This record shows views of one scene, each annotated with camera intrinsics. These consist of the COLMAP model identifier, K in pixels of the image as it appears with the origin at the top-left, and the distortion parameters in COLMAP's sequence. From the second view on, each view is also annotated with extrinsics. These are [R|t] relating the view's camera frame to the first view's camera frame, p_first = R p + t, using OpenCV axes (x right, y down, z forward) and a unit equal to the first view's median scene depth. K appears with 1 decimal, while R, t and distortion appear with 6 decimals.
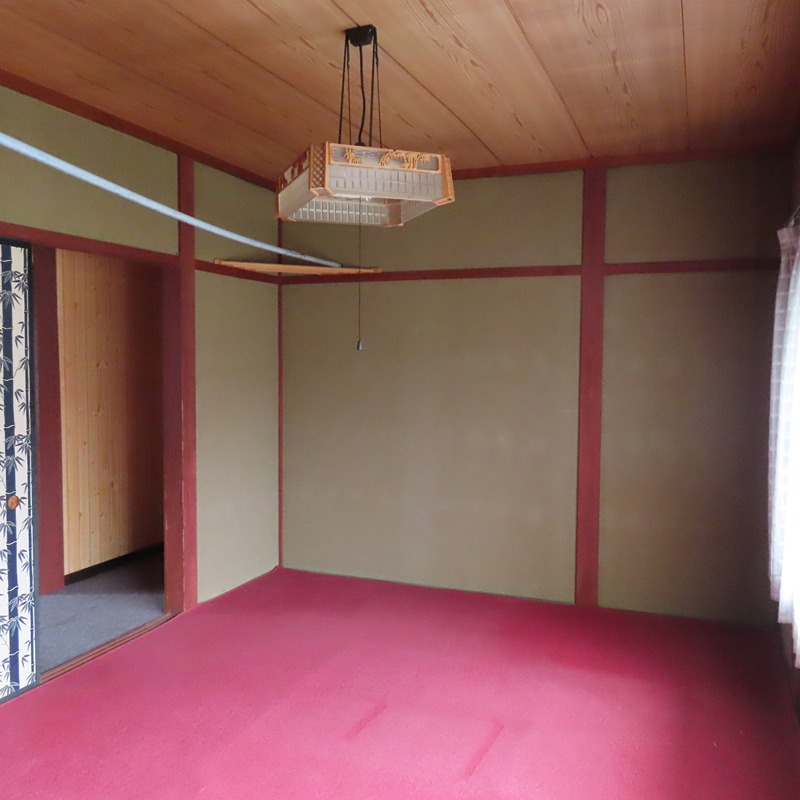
lens RADIAL K [[783.4, 0, 400.0], [0, 783.4, 400.0], [0, 0, 1]] dist [0.009553, 0.016062]
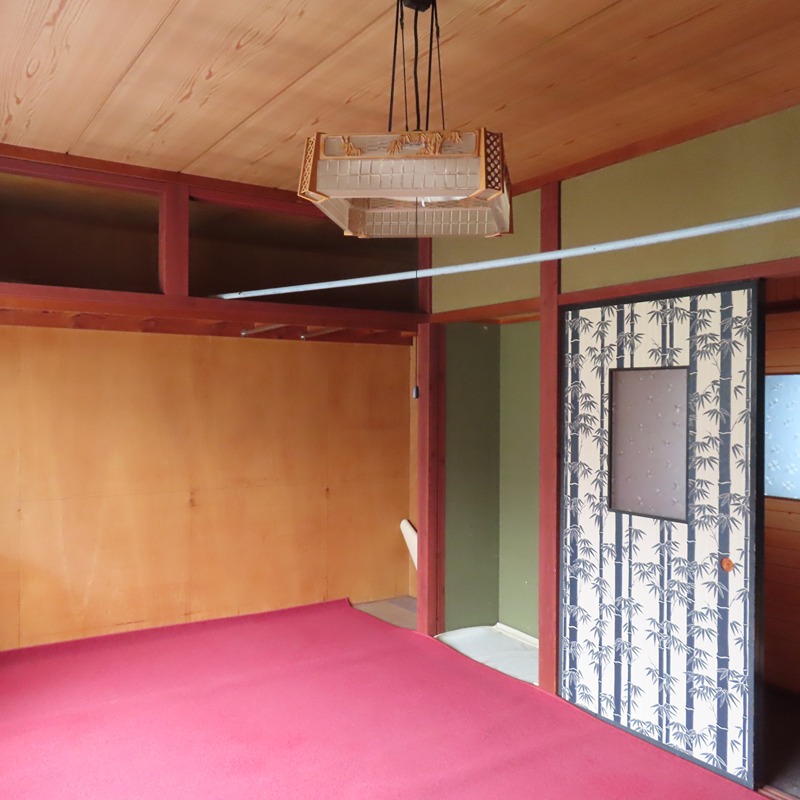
lens RADIAL K [[767.5, 0, 400.0], [0, 767.5, 400.0], [0, 0, 1]] dist [-0.012140, 0.011432]
pose [[-0.576501, -0.010728, -0.817026, 0.475534], [-0.059998, 0.997770, 0.029234, -0.067949], [0.814891, 0.065873, -0.575859, 1.197976]]
